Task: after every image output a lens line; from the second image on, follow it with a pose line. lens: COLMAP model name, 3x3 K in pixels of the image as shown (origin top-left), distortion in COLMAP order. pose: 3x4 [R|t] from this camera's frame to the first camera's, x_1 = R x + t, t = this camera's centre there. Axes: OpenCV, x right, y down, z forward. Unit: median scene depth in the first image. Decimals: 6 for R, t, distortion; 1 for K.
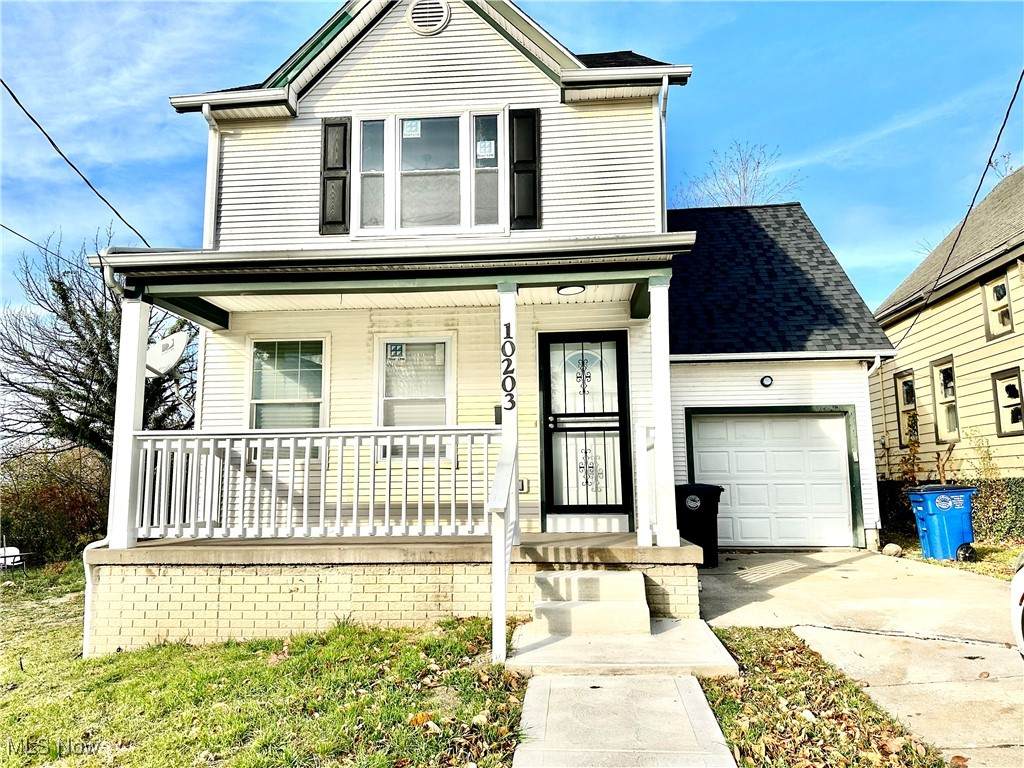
lens RADIAL K [[723.4, 0, 514.9], [0, 723.4, 383.7], [0, 0, 1]] dist [0.042937, -0.053976]
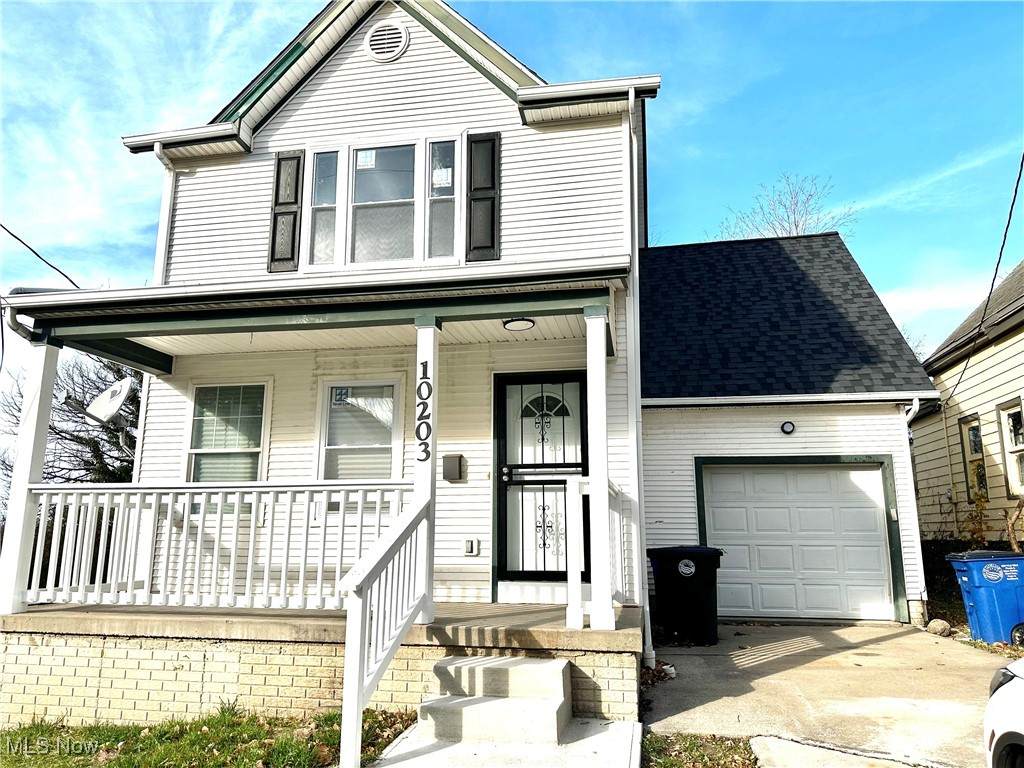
lens RADIAL K [[723.4, 0, 513.9], [0, 723.4, 380.2], [0, 0, 1]] dist [0.042937, -0.053976]
pose [[0.994520, -0.009559, -0.104107, 0.144841], [0.002367, 0.997615, -0.068987, -0.000589], [0.104518, 0.068362, 0.992171, 0.109746]]
